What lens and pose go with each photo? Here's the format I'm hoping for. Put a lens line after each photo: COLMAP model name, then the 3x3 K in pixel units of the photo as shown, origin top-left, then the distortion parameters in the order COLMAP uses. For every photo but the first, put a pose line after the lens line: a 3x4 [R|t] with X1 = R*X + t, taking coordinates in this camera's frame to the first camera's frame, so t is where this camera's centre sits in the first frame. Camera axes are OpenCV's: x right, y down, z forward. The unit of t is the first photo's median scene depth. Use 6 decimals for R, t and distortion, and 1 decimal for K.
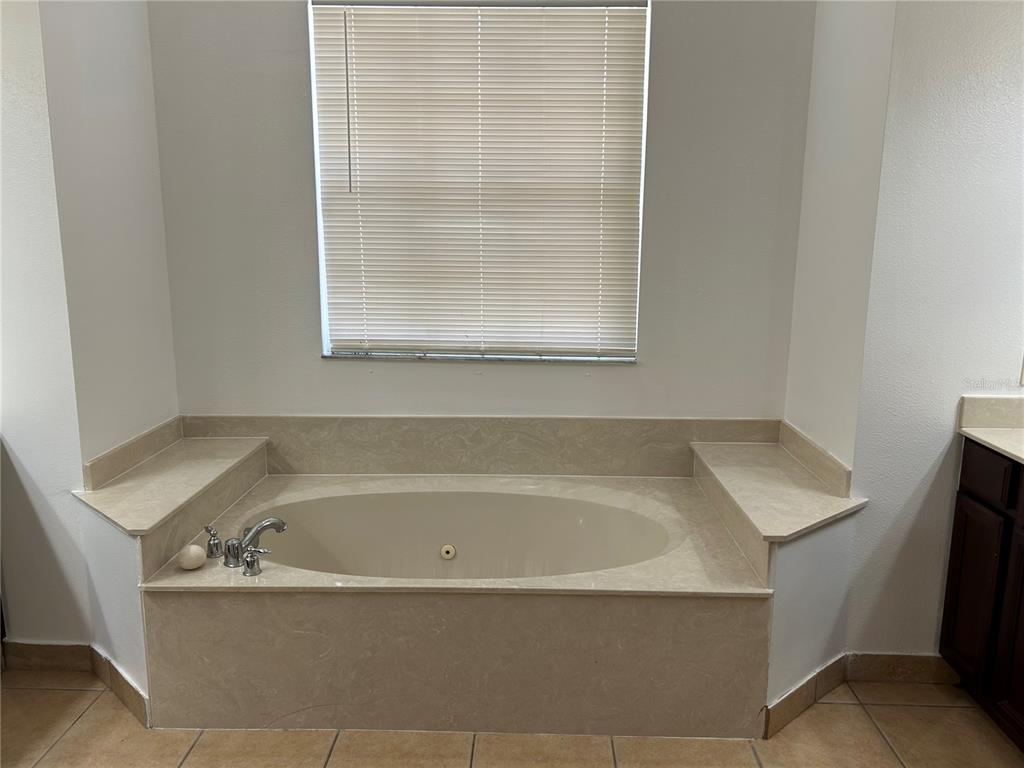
lens RADIAL K [[780.8, 0, 515.8], [0, 780.8, 378.9], [0, 0, 1]] dist [0.031337, -0.042177]
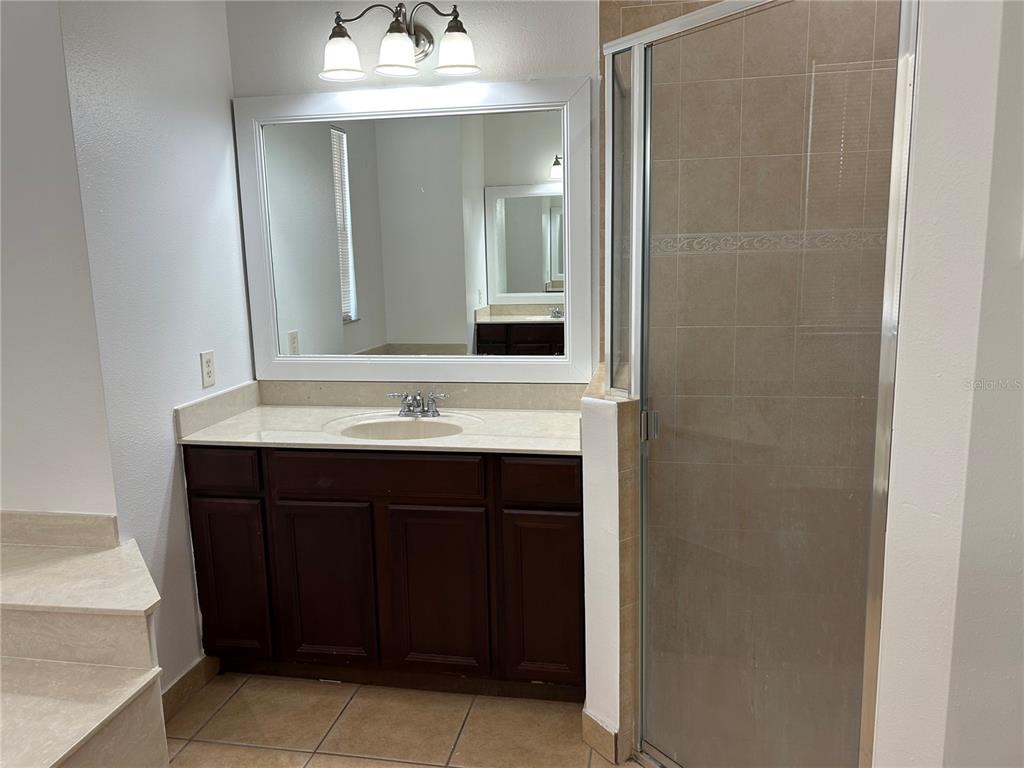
lens RADIAL K [[780.8, 0, 512.9], [0, 780.8, 386.2], [0, 0, 1]] dist [0.031337, -0.042177]
pose [[0.148502, -0.187793, 0.970917, -0.363177], [0.196467, 0.967835, 0.157148, -0.081708], [-0.969200, 0.167416, 0.180621, 0.376789]]
